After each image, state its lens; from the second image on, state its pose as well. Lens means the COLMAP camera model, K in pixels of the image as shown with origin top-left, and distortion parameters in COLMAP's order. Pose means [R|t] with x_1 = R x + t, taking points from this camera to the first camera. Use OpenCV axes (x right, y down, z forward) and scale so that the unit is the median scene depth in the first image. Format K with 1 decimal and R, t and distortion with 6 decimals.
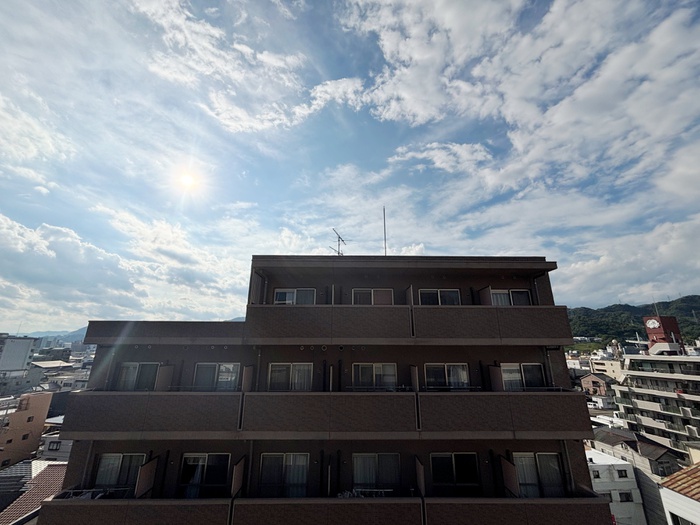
lens RADIAL K [[281.0, 0, 345.1], [0, 281.0, 262.5], [0, 0, 1]] dist [-0.000260, 0.001400]
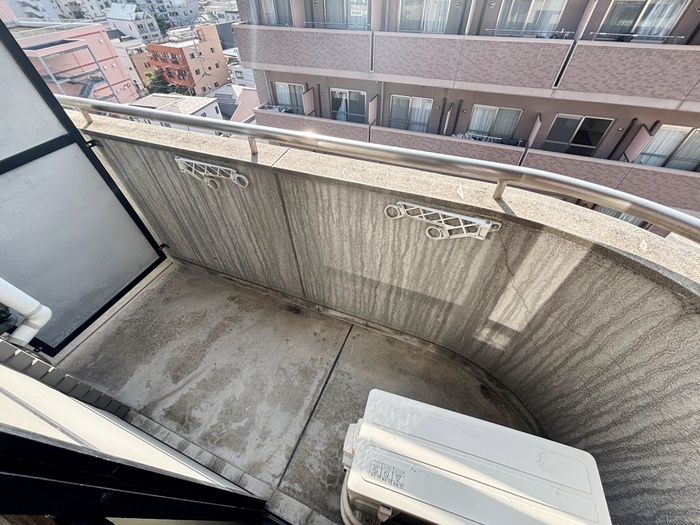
lens RADIAL K [[281.0, 0, 349.6], [0, 281.0, 259.8], [0, 0, 1]] dist [-0.000260, 0.001400]
pose [[0.919965, 0.273097, -0.281215, 0.053921], [0.129879, 0.464514, 0.875990, -0.036404], [0.369859, -0.842404, 0.391867, -0.082517]]
